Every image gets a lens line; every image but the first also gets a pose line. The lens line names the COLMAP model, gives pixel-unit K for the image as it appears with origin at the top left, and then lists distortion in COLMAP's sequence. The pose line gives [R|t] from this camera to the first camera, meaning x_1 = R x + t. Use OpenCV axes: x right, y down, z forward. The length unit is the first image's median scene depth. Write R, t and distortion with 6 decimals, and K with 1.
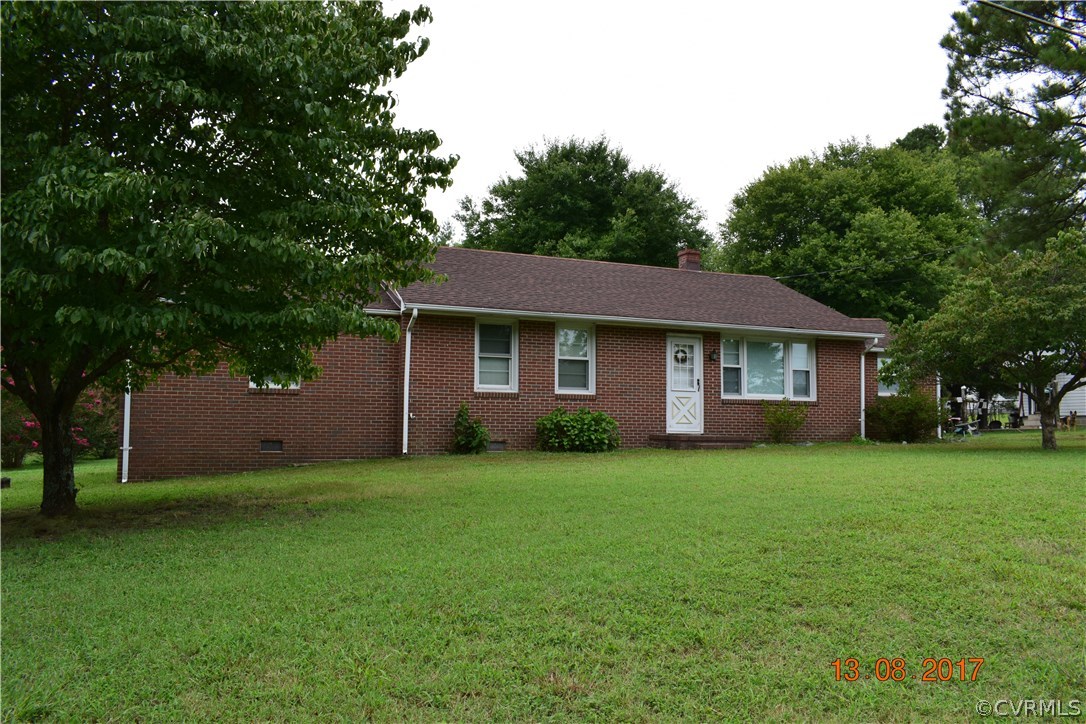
lens RADIAL K [[847.5, 0, 543.0], [0, 847.5, 362.0], [0, 0, 1]] dist [-0.017441, 0.015982]
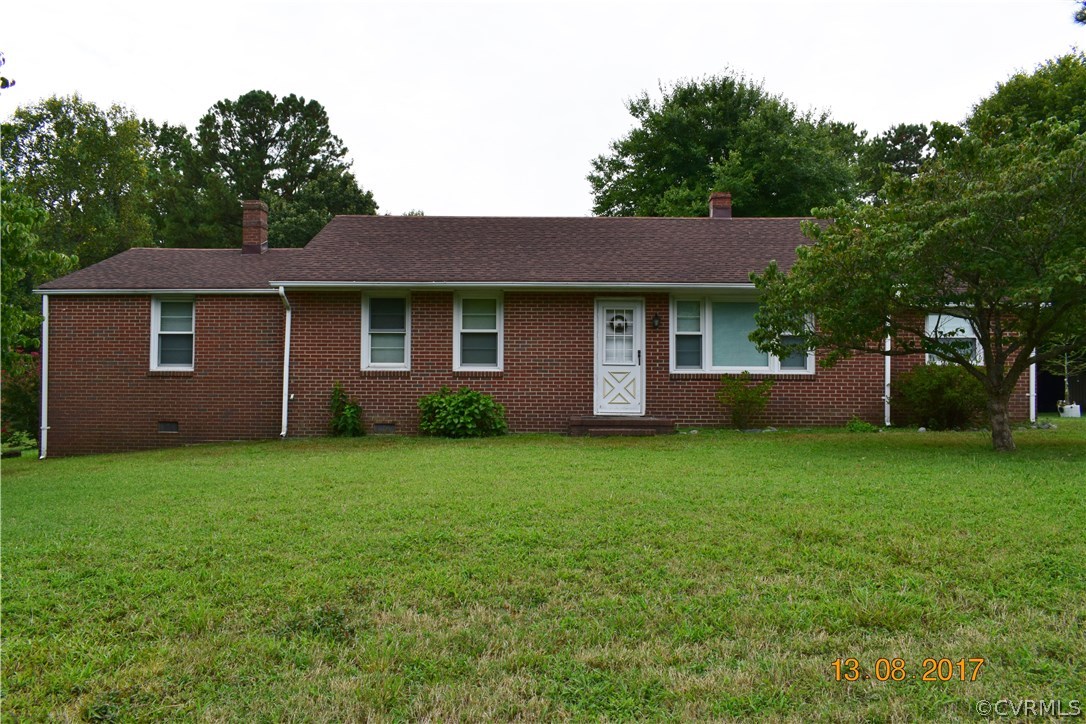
lens RADIAL K [[847.5, 0, 543.0], [0, 847.5, 362.0], [0, 0, 1]] dist [-0.017441, 0.015982]
pose [[0.919679, -0.017396, -0.392286, 0.433905], [0.032494, 0.998963, 0.031879, 0.001899], [0.391325, -0.042065, 0.919291, 0.199555]]
